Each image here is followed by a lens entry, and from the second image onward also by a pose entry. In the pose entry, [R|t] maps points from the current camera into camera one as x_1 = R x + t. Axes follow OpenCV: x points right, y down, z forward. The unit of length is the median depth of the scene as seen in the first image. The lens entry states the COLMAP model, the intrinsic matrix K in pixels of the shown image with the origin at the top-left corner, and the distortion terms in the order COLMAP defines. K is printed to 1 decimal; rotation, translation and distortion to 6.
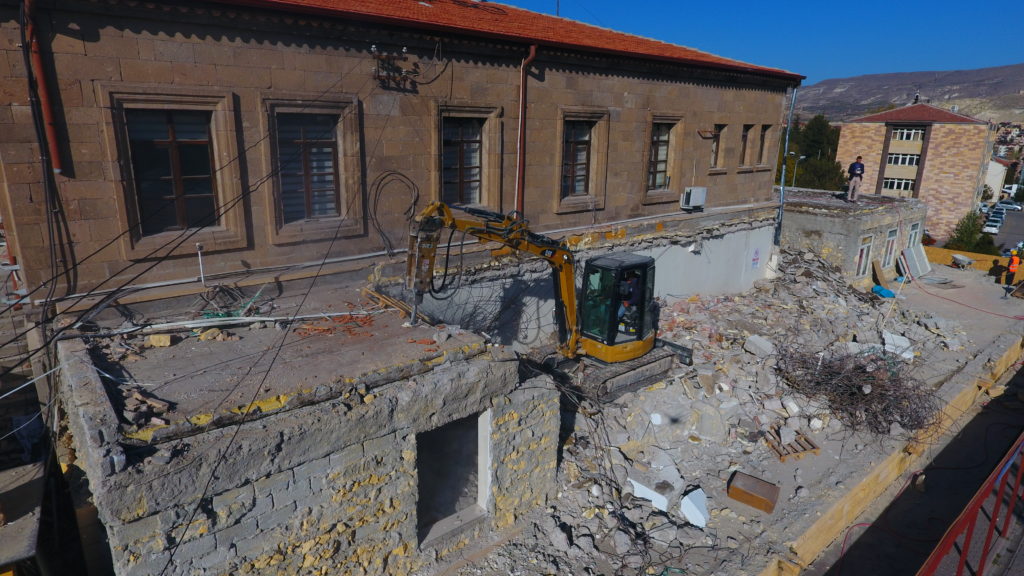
lens RADIAL K [[595.1, 0, 509.7], [0, 595.1, 284.7], [0, 0, 1]] dist [-0.003958, 0.001204]
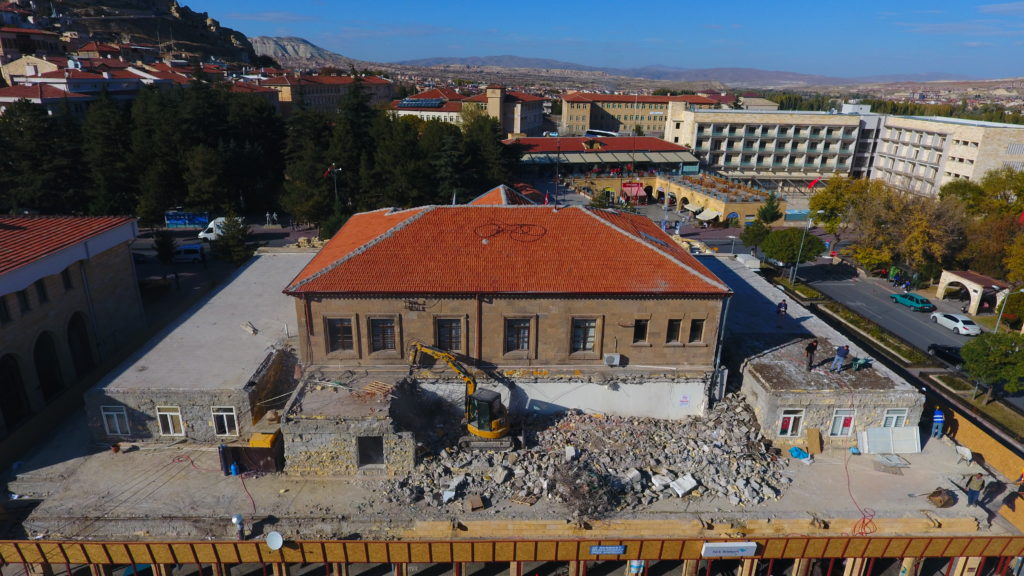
lens RADIAL K [[595.1, 0, 508.1], [0, 595.1, 289.8], [0, 0, 1]] dist [-0.003958, 0.001204]
pose [[0.787749, 0.203866, -0.581284, 1.745543], [-0.166707, 0.978989, 0.117429, -0.837943], [0.593010, 0.004400, 0.805183, -0.943811]]
